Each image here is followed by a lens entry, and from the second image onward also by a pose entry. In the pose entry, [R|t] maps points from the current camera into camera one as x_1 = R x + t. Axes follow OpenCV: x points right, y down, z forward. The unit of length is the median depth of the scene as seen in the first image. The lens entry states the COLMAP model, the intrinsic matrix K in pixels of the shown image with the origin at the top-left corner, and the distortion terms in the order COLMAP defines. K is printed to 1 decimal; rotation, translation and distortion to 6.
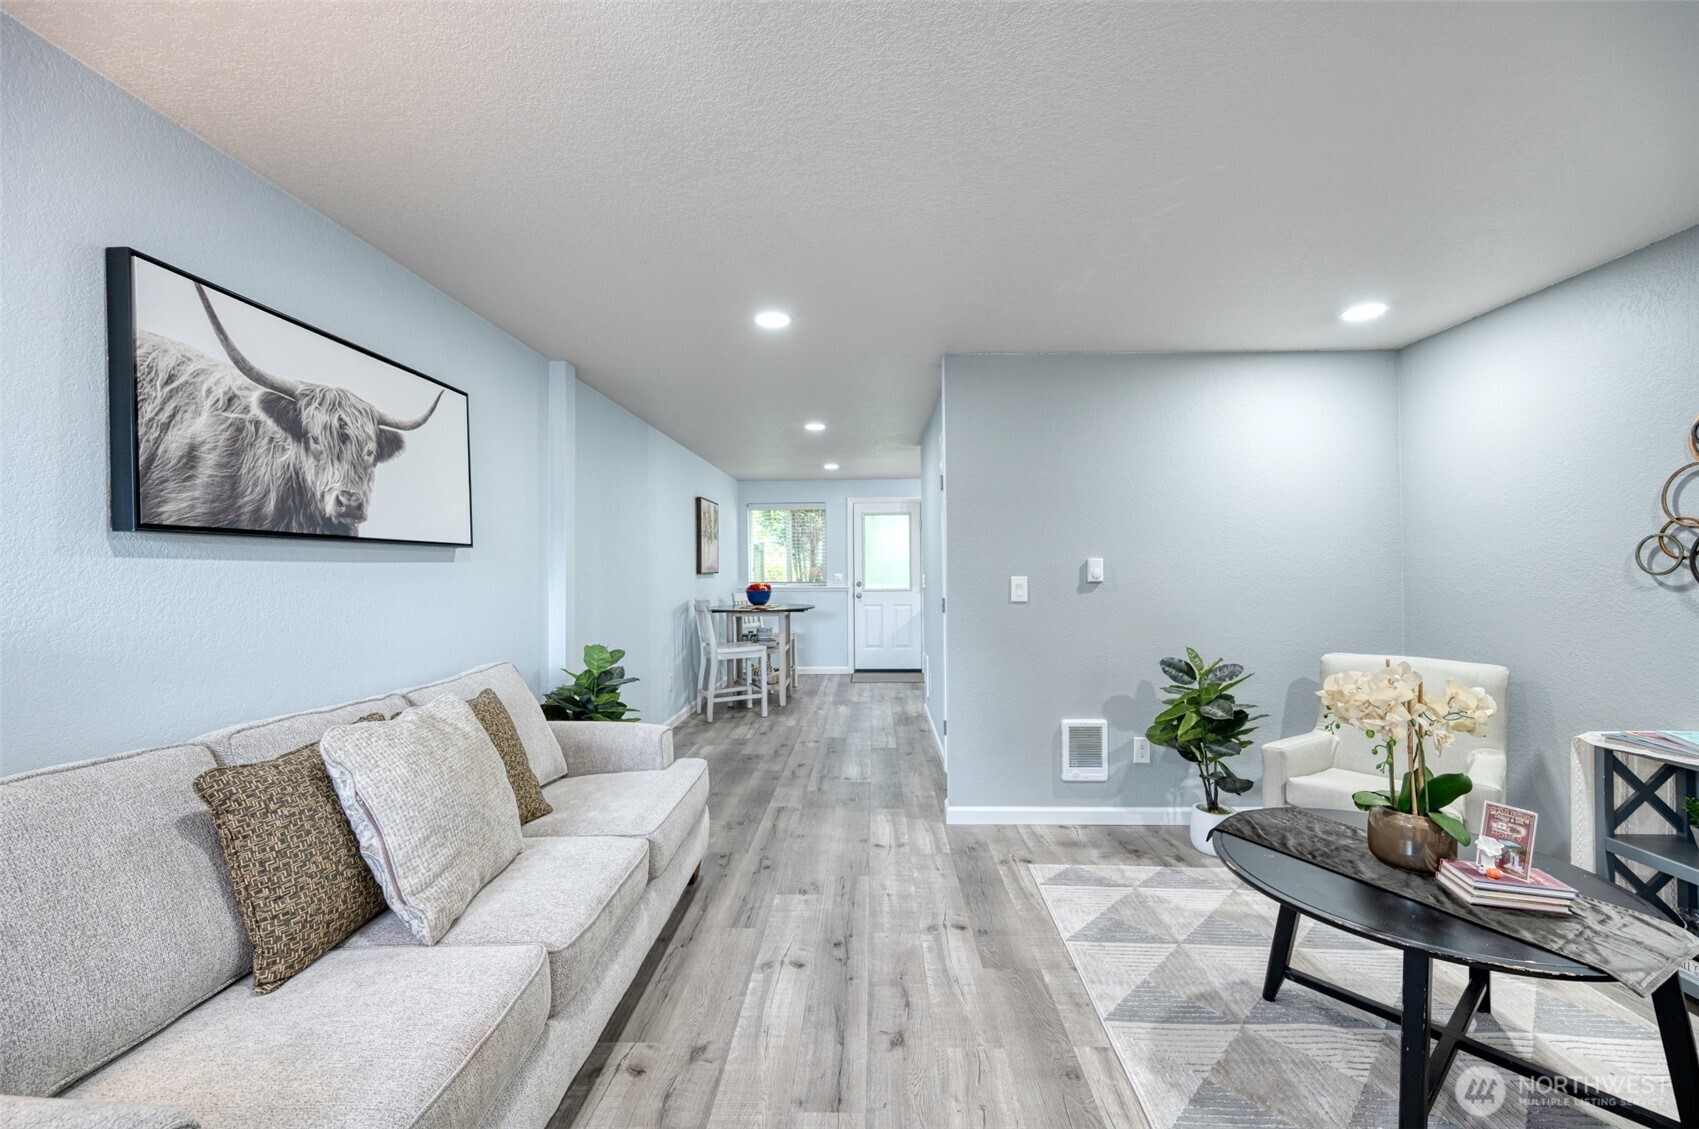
lens RADIAL K [[675.8, 0, 857.3], [0, 675.8, 568.3], [0, 0, 1]] dist [-0.003778, -0.000778]
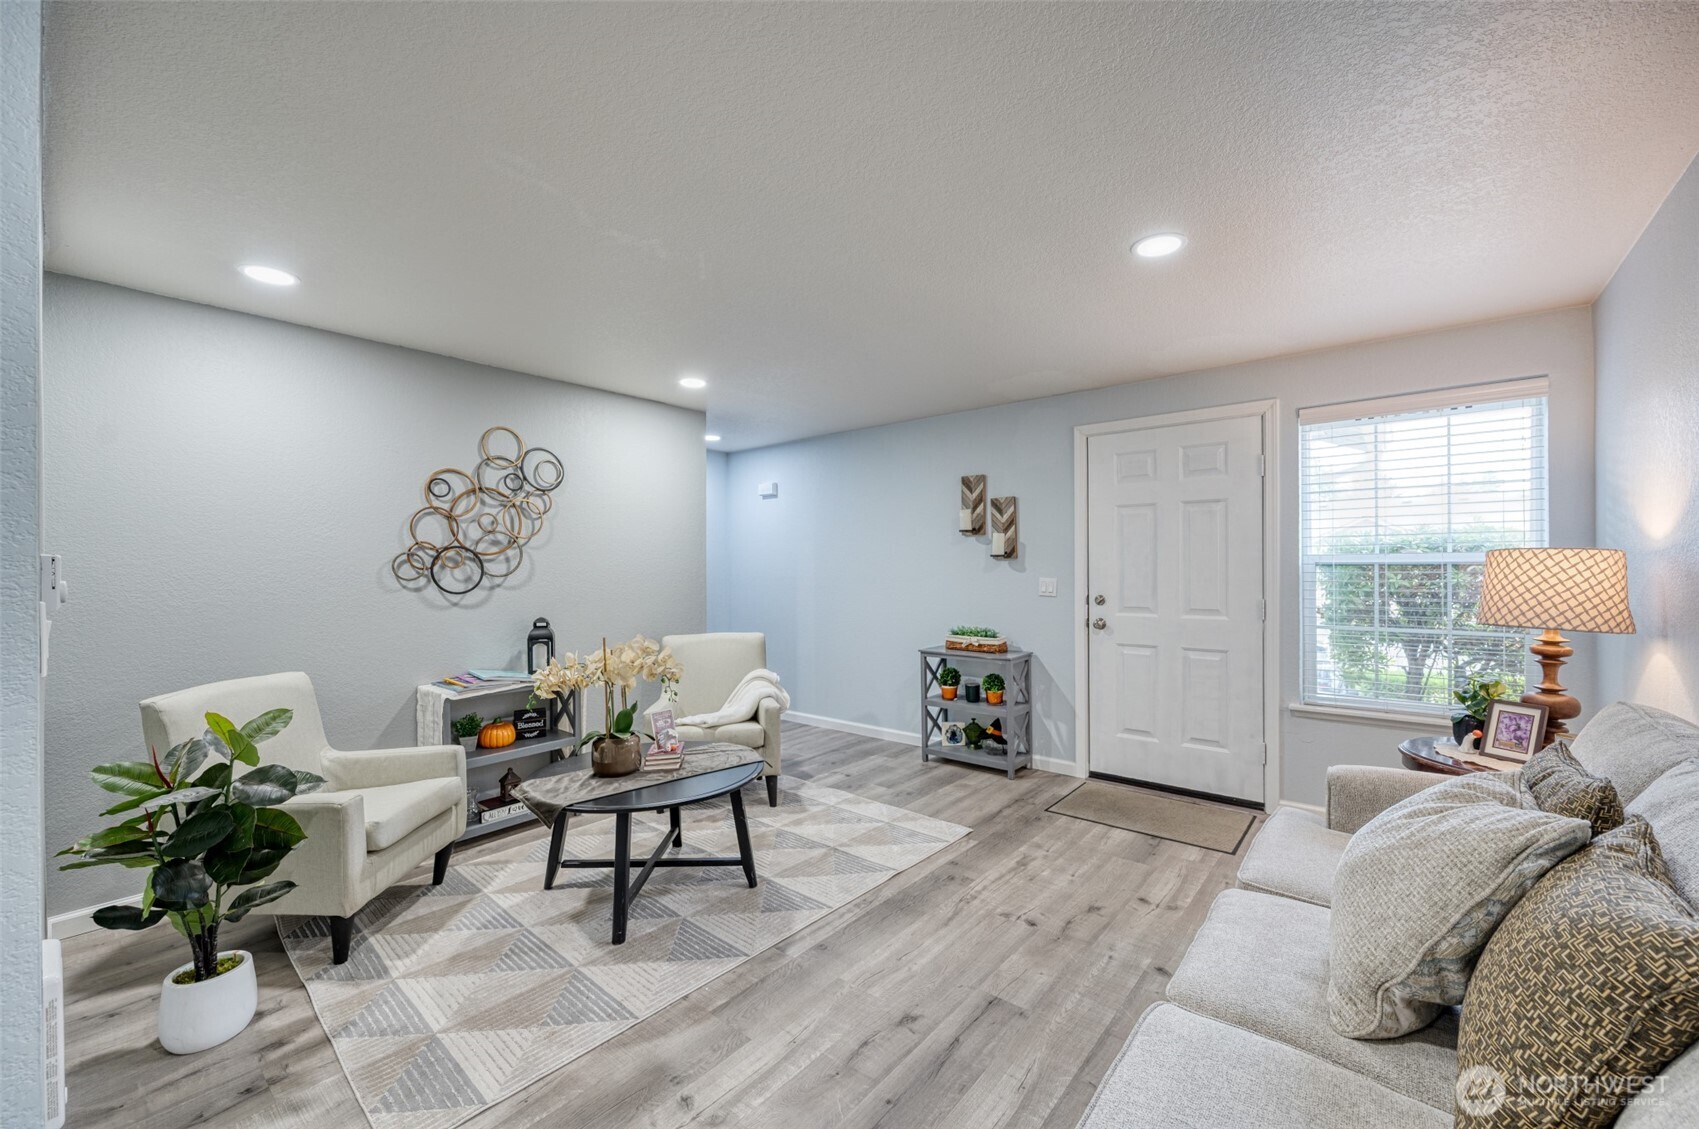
lens RADIAL K [[675.8, 0, 856.5], [0, 675.8, 568.8], [0, 0, 1]] dist [-0.003778, -0.000778]
pose [[-0.791337, 0.016719, 0.611152, -0.508281], [0.014207, 0.999859, -0.008957, 0.012938], [-0.611215, 0.001595, -0.791463, 1.811533]]
